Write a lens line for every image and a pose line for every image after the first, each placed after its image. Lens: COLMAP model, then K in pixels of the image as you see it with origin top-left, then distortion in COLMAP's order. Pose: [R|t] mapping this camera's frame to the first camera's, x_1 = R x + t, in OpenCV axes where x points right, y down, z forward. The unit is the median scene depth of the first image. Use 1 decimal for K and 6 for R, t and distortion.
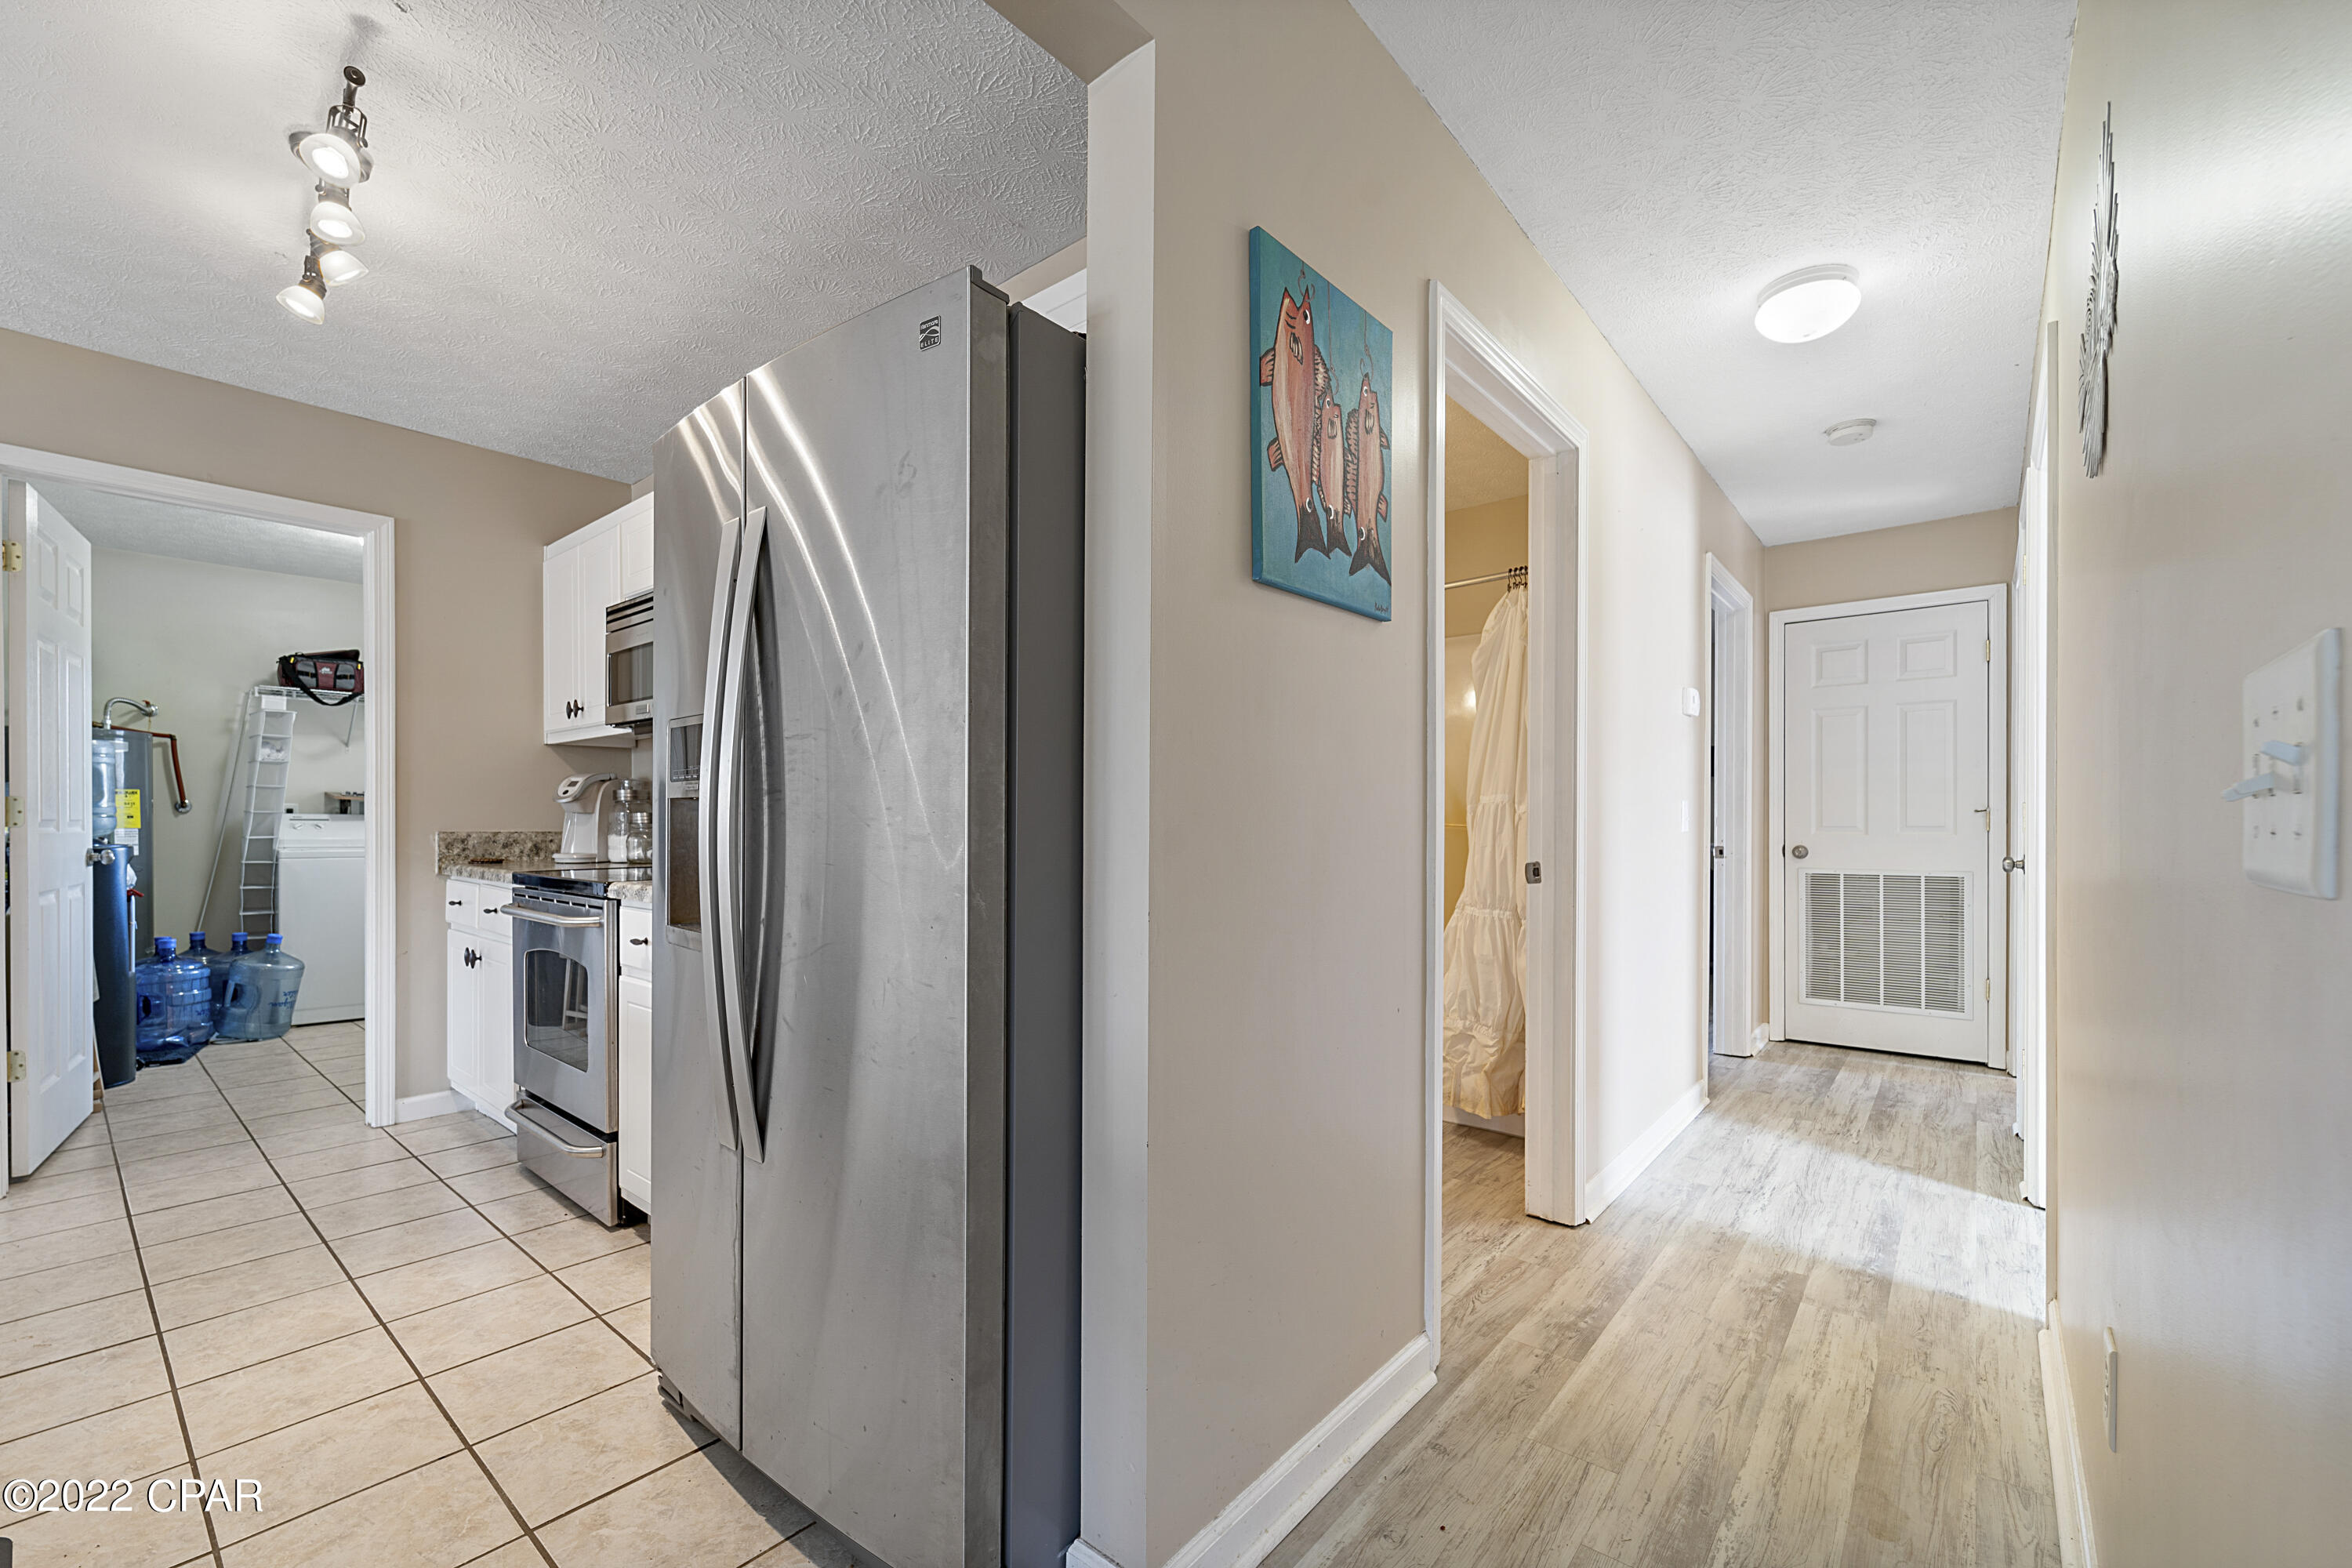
lens RADIAL K [[964.0, 0, 1178.6], [0, 964.0, 828.0], [0, 0, 1]] dist [0.000038, -0.000056]
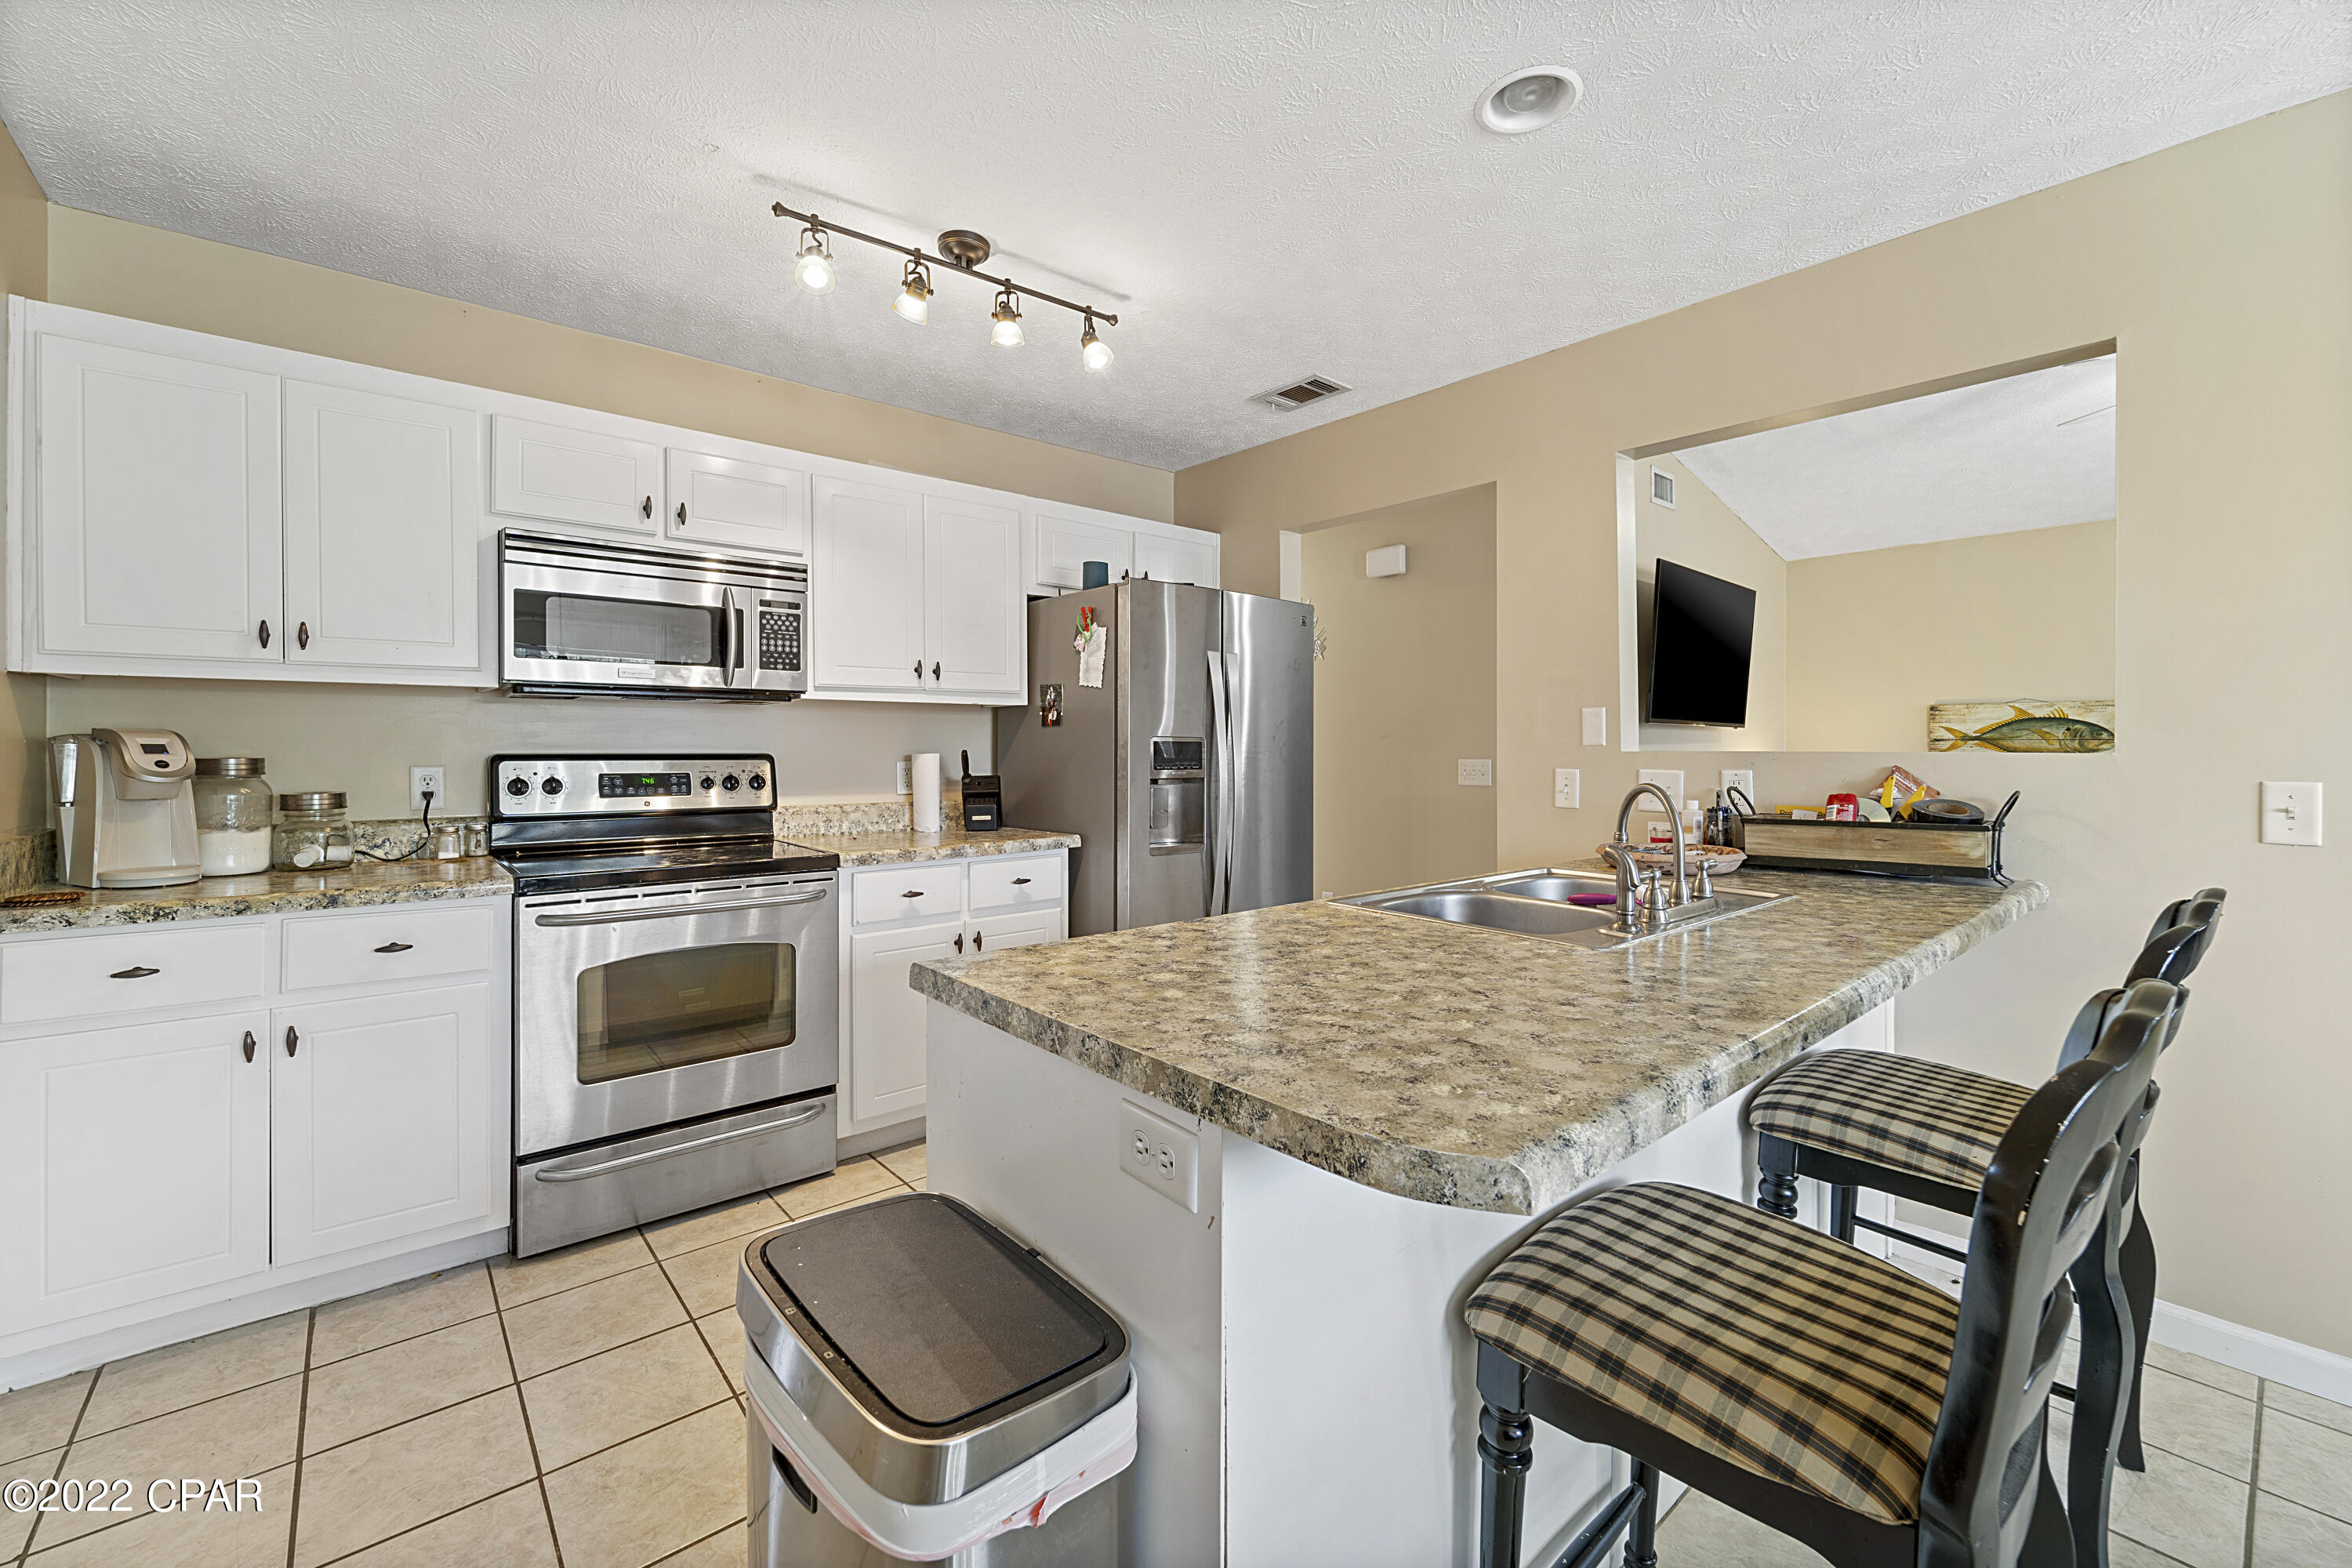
lens RADIAL K [[956.5, 0, 1178.3], [0, 956.5, 766.9], [0, 0, 1]] dist [0.000430, -0.000228]
pose [[0.171744, -0.023629, 0.984858, -0.856262], [0.006288, 0.999718, 0.022889, -0.034884], [-0.985122, 0.002262, 0.171844, 0.230468]]
